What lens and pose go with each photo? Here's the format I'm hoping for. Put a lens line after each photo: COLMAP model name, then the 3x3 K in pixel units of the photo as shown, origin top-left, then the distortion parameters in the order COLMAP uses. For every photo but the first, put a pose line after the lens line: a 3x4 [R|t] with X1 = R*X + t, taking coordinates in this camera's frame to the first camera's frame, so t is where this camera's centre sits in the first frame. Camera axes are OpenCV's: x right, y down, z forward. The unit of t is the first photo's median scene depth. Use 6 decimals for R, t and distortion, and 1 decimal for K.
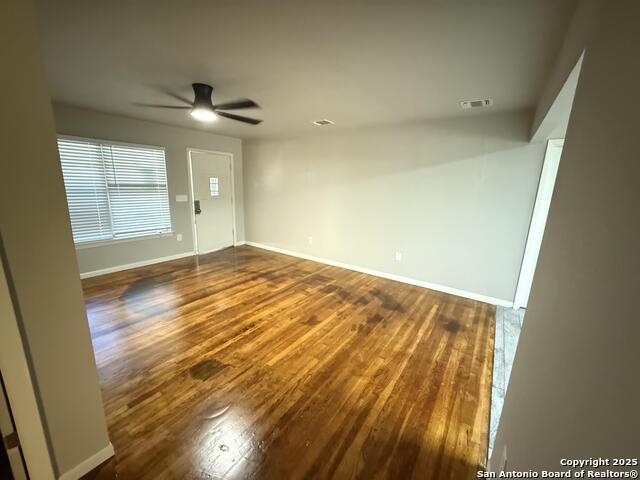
lens RADIAL K [[254.9, 0, 318.4], [0, 254.9, 241.2], [0, 0, 1]] dist [0.000242, 0.000204]
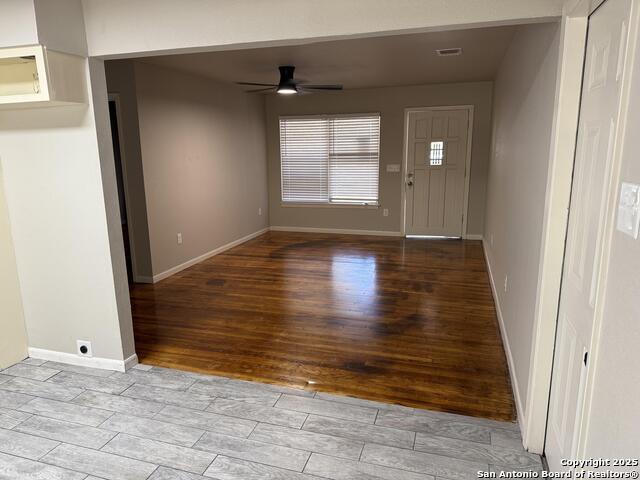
lens RADIAL K [[450.7, 0, 320.0], [0, 450.7, 240.0], [0, 0, 1]] dist [0.083362, -0.084382]
pose [[0.297503, 0.155027, -0.942050, 1.650714], [-0.188459, 0.976849, 0.101238, -0.068625], [0.935935, 0.147419, 0.319832, 0.565573]]
